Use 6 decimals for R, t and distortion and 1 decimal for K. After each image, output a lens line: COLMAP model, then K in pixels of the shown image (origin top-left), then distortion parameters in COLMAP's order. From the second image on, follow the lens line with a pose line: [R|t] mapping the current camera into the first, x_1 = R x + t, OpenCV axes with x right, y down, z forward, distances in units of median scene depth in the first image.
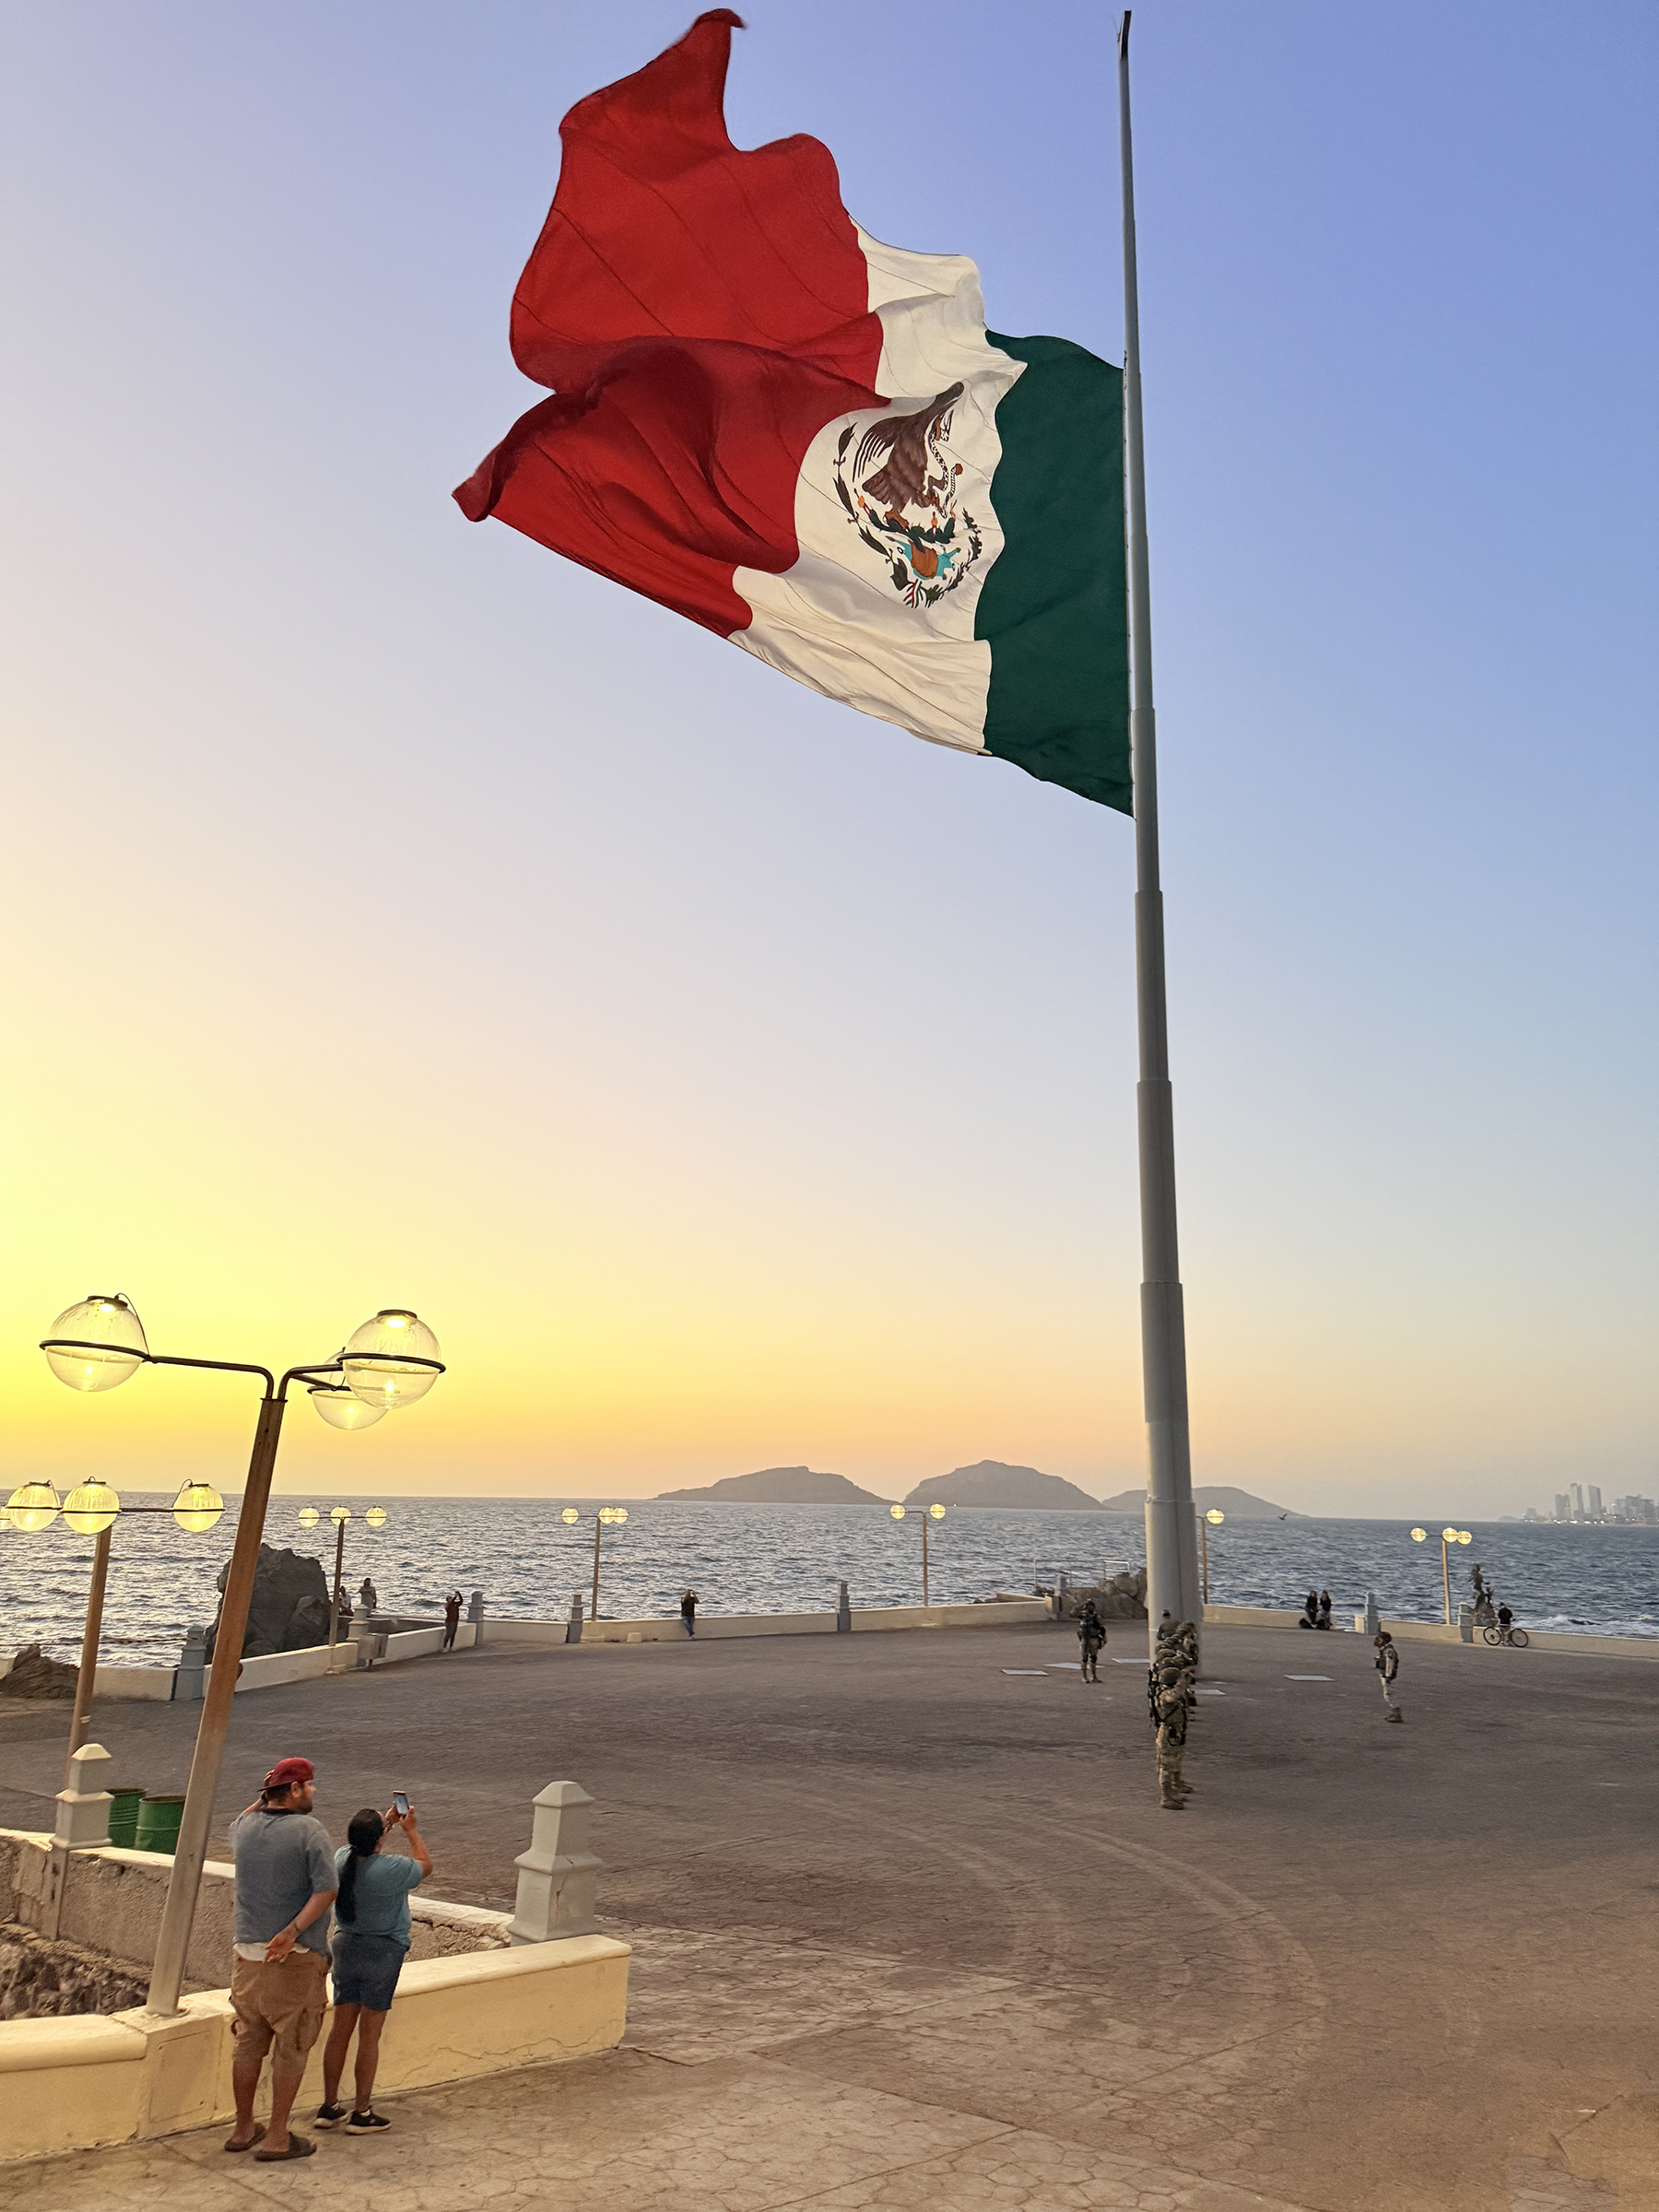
lens RADIAL K [[1475.1, 0, 829.5], [0, 1475.1, 1106.0], [0, 0, 1]] dist [0.048201, -0.002486]
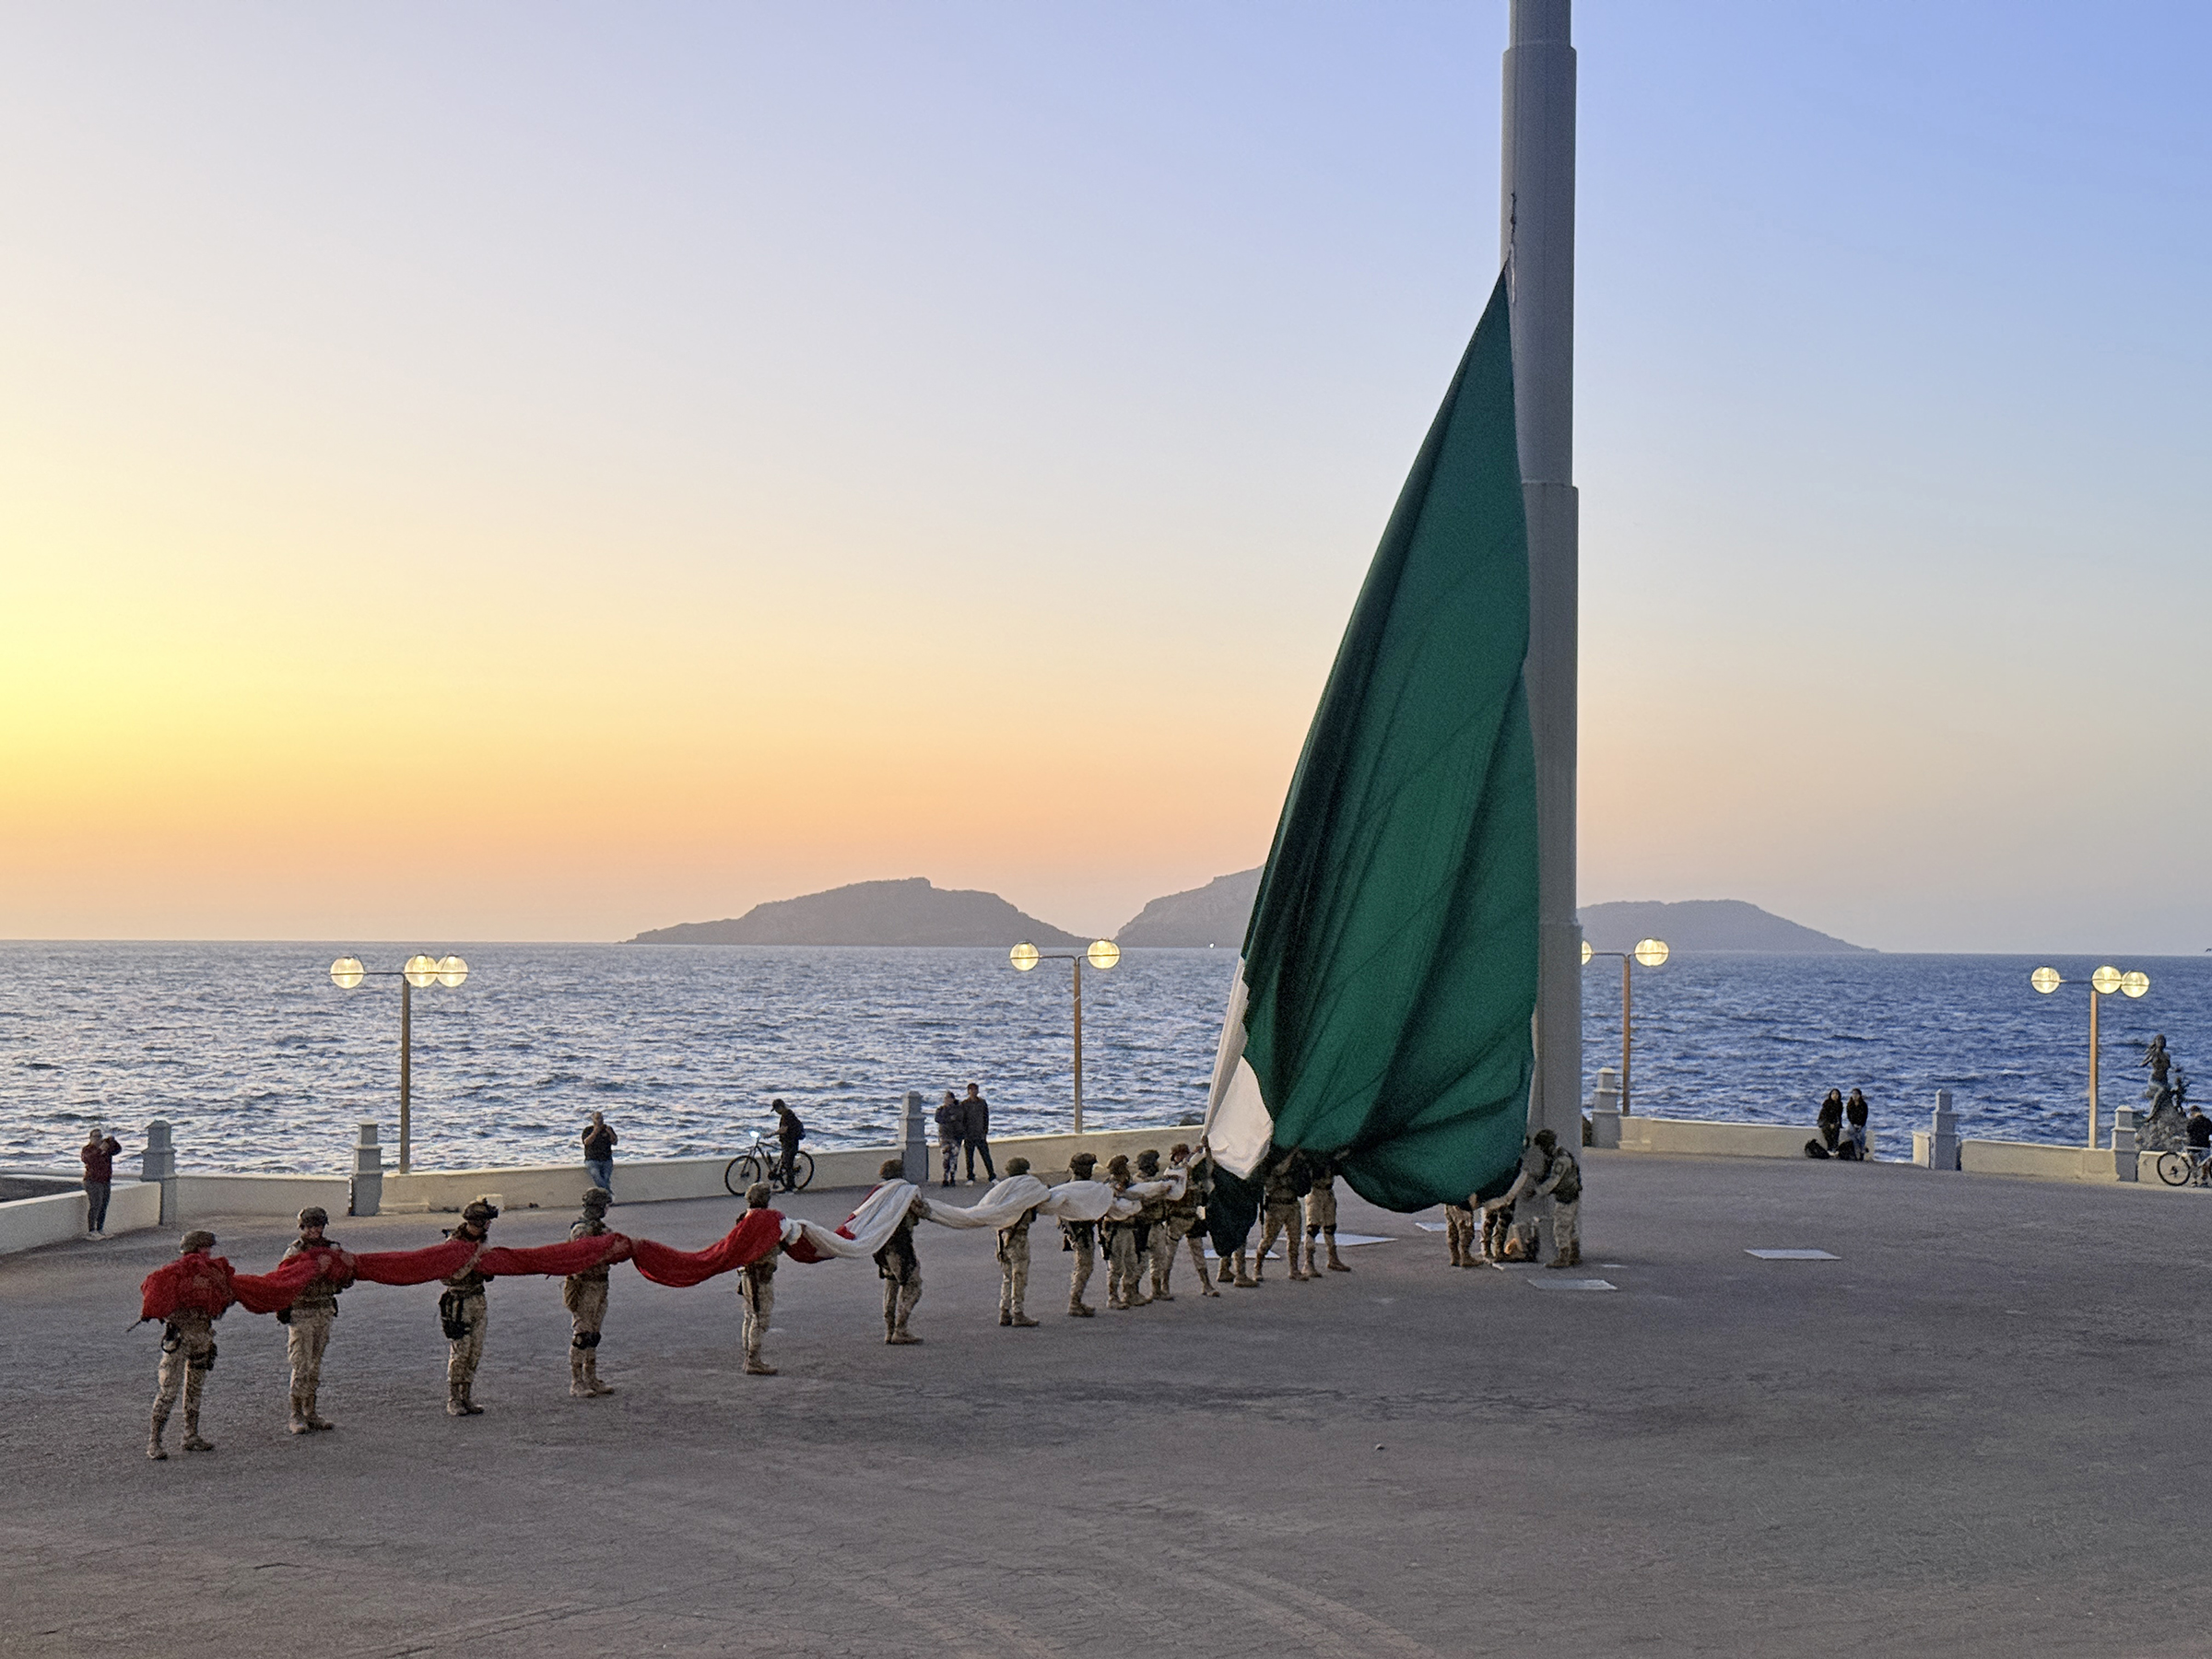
lens RADIAL K [[2797.8, 0, 1106.0], [0, 2797.8, 829.5], [0, 0, 1]] dist [0.167425, 0.078139]
pose [[0.999591, -0.013675, 0.025126, 0.057447], [0.007848, 0.975733, 0.218825, 0.025454], [-0.027509, -0.218538, 0.975441, 0.084312]]
